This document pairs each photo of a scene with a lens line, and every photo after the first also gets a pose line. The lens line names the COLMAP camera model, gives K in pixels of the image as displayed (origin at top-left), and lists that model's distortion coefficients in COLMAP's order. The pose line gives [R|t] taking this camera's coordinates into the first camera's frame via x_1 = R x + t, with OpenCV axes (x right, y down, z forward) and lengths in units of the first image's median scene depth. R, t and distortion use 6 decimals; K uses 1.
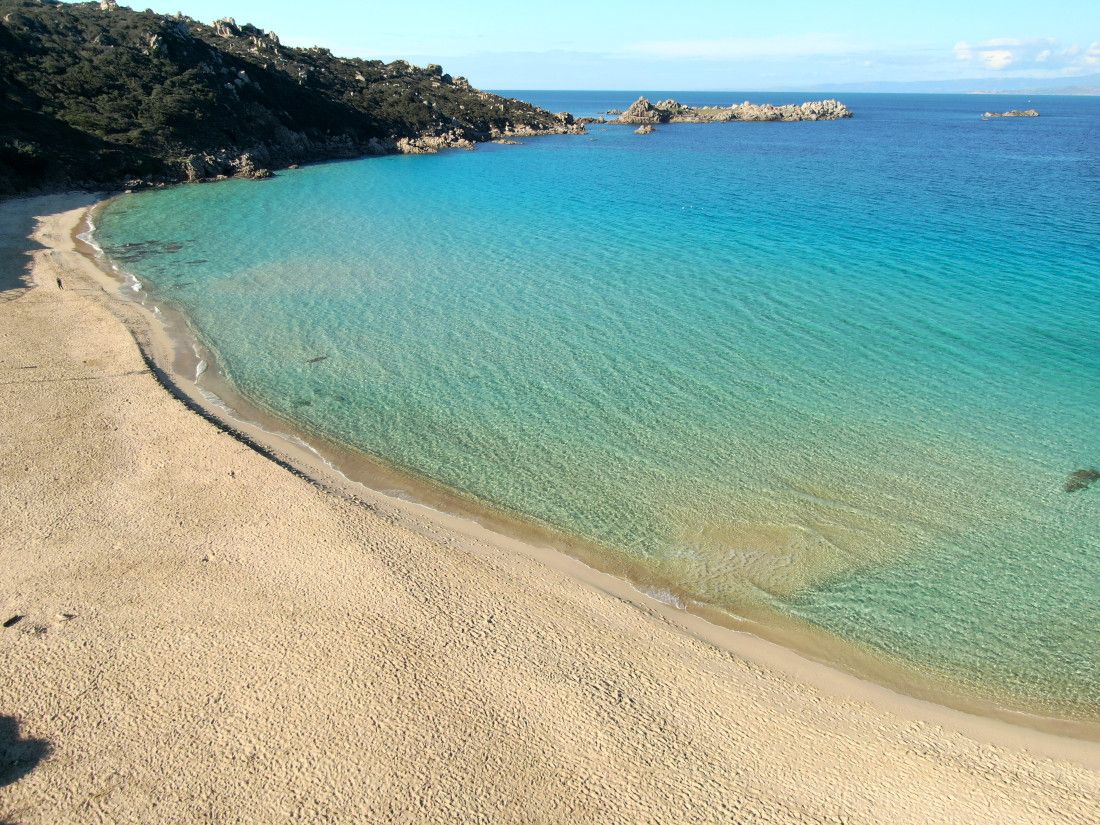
lens RADIAL K [[788.0, 0, 550.0], [0, 788.0, 412.5], [0, 0, 1]] dist [-0.009803, -0.003776]
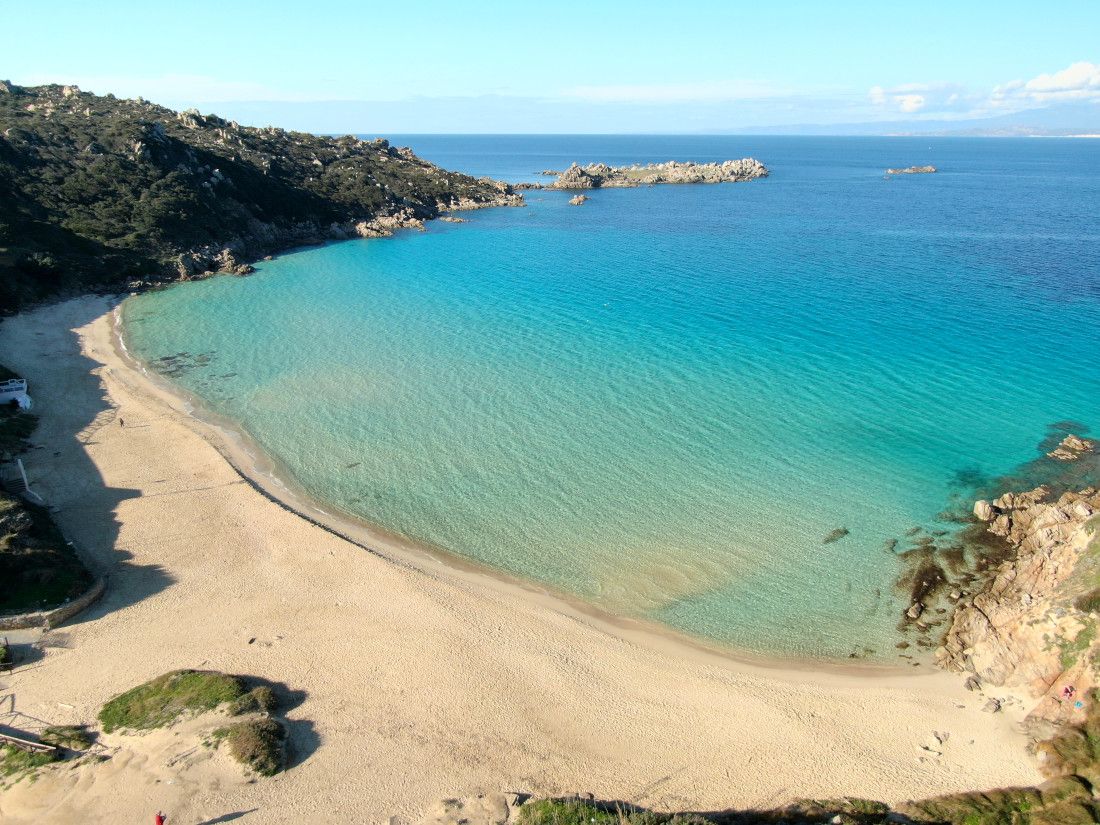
lens RADIAL K [[788.0, 0, 550.0], [0, 788.0, 412.5], [0, 0, 1]] dist [-0.009803, -0.003776]
pose [[0.997004, -0.028586, 0.071873, -0.027557], [0.032019, 0.998378, -0.047071, -0.063096], [-0.070411, 0.049231, 0.996302, -0.352684]]
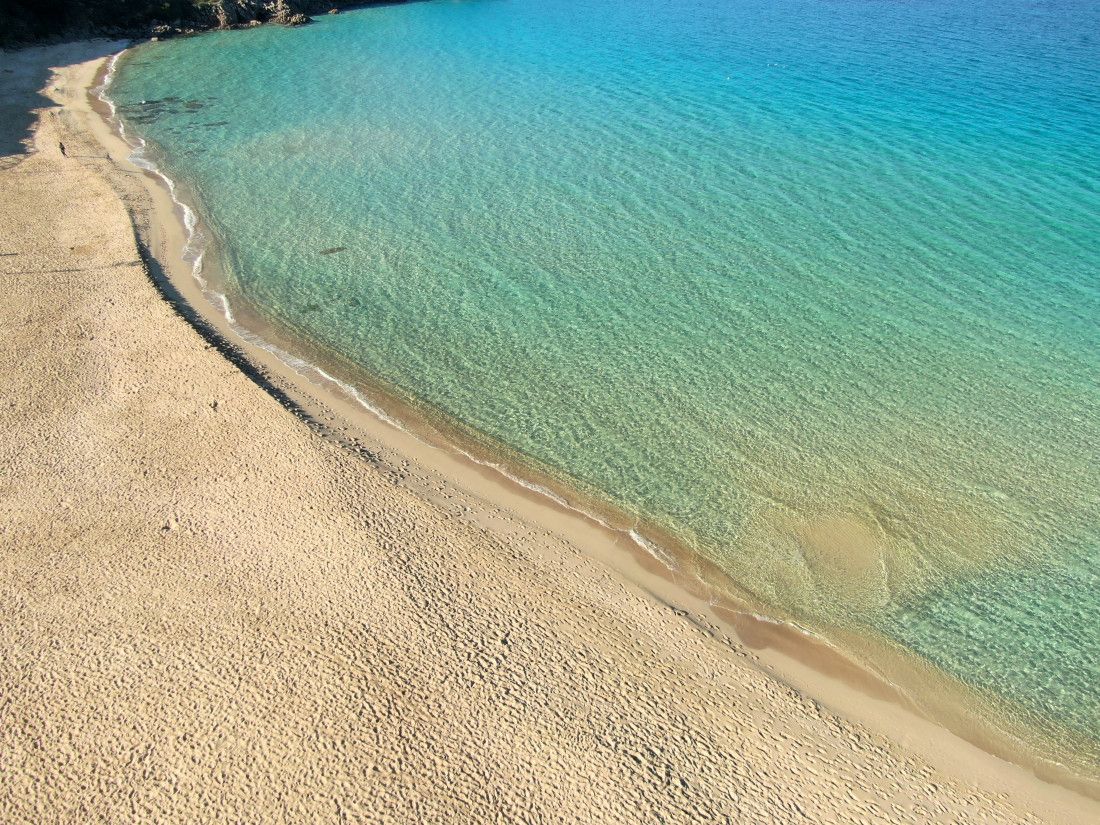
lens RADIAL K [[788.0, 0, 550.0], [0, 788.0, 412.5], [0, 0, 1]] dist [-0.009803, -0.003776]
pose [[0.997264, 0.040218, -0.062032, 0.002833], [-0.029282, 0.985340, 0.168073, -0.032918], [0.067882, -0.165797, 0.983821, 0.098534]]
